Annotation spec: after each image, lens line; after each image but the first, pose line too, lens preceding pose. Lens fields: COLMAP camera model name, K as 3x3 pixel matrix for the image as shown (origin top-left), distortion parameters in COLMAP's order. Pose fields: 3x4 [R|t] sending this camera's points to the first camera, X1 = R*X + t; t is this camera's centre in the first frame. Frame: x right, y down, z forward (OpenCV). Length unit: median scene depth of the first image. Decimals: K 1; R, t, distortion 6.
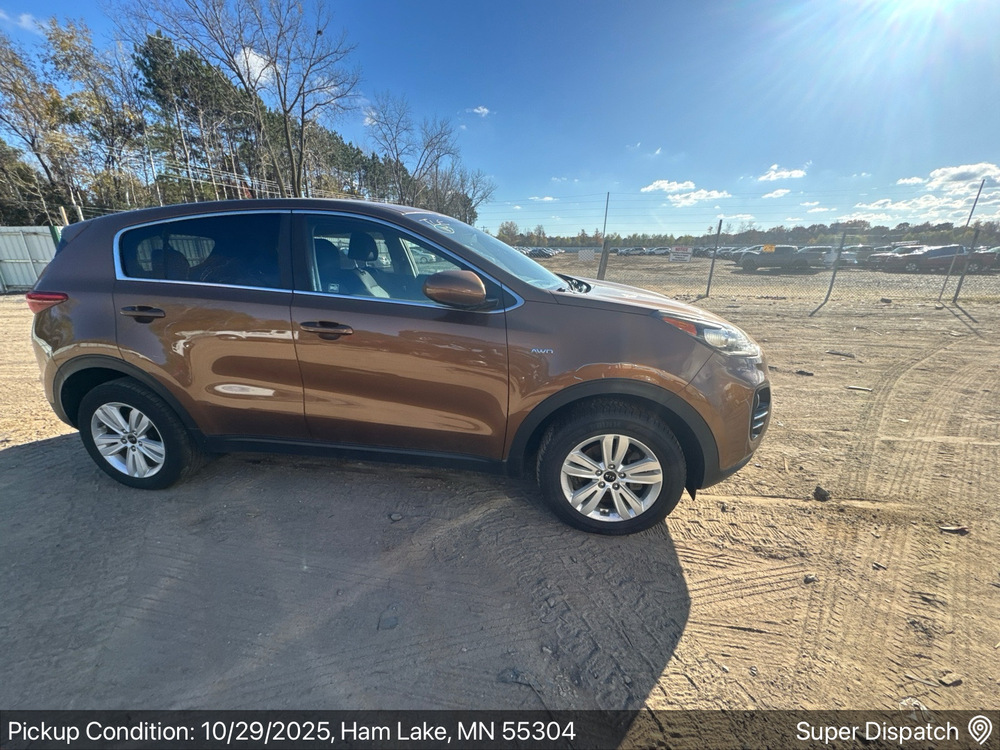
lens RADIAL K [[398.2, 0, 496.8], [0, 398.2, 381.1], [0, 0, 1]] dist [-0.001768, -0.000359]
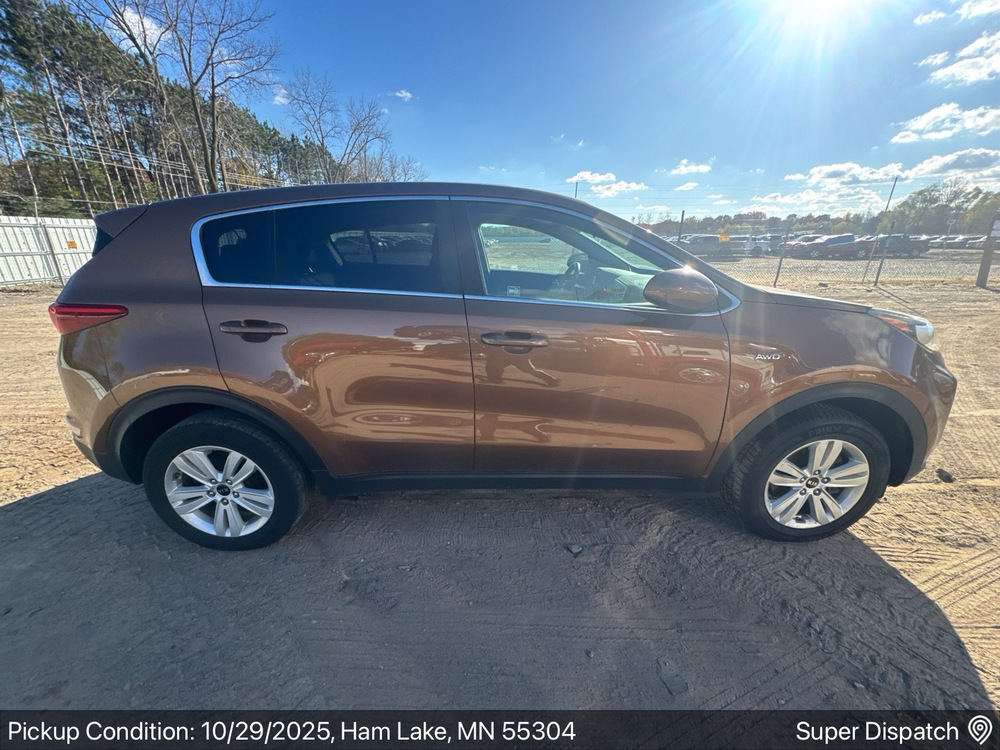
lens RADIAL K [[399.1, 0, 498.5], [0, 399.1, 378.8], [0, 0, 1]] dist [-0.002130, 0.000041]
pose [[0.986131, -0.057520, 0.155681, -0.356540], [0.054739, 0.998256, 0.022099, -0.042858], [-0.156680, -0.013271, 0.987560, 0.104772]]
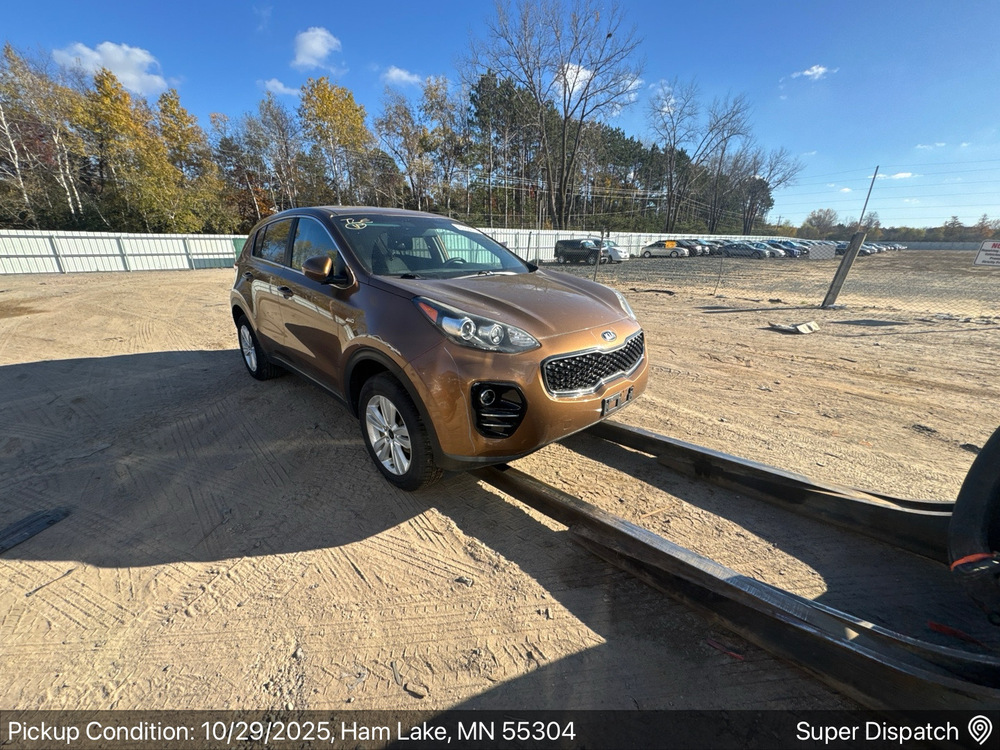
lens RADIAL K [[394.4, 0, 498.5], [0, 394.4, 382.1], [0, 0, 1]] dist [-0.002389, 0.000328]
pose [[0.807106, 0.201616, -0.554915, 0.817129], [-0.190530, 0.978545, 0.078413, -0.047163], [0.558818, 0.042441, 0.828203, 0.137532]]
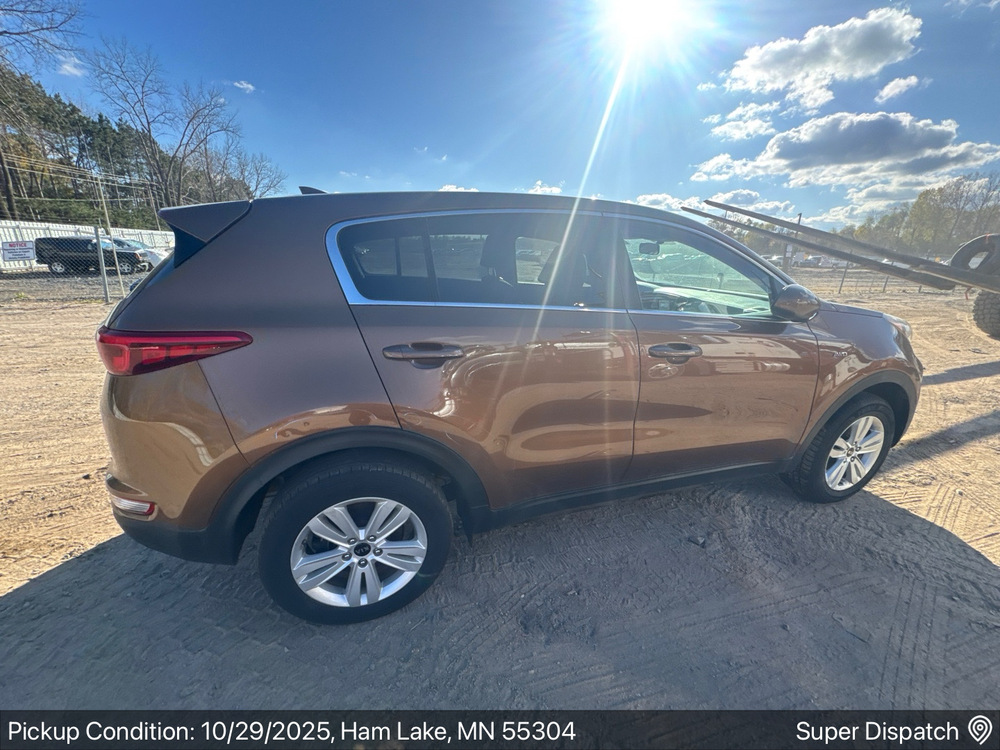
lens RADIAL K [[399.3, 0, 499.3], [0, 399.3, 377.7], [0, 0, 1]] dist [-0.002728, 0.000445]
pose [[0.889294, -0.119305, 0.441500, -0.702220], [0.122260, 0.992257, 0.021871, -0.084559], [-0.440691, 0.034528, 0.896995, 0.225362]]
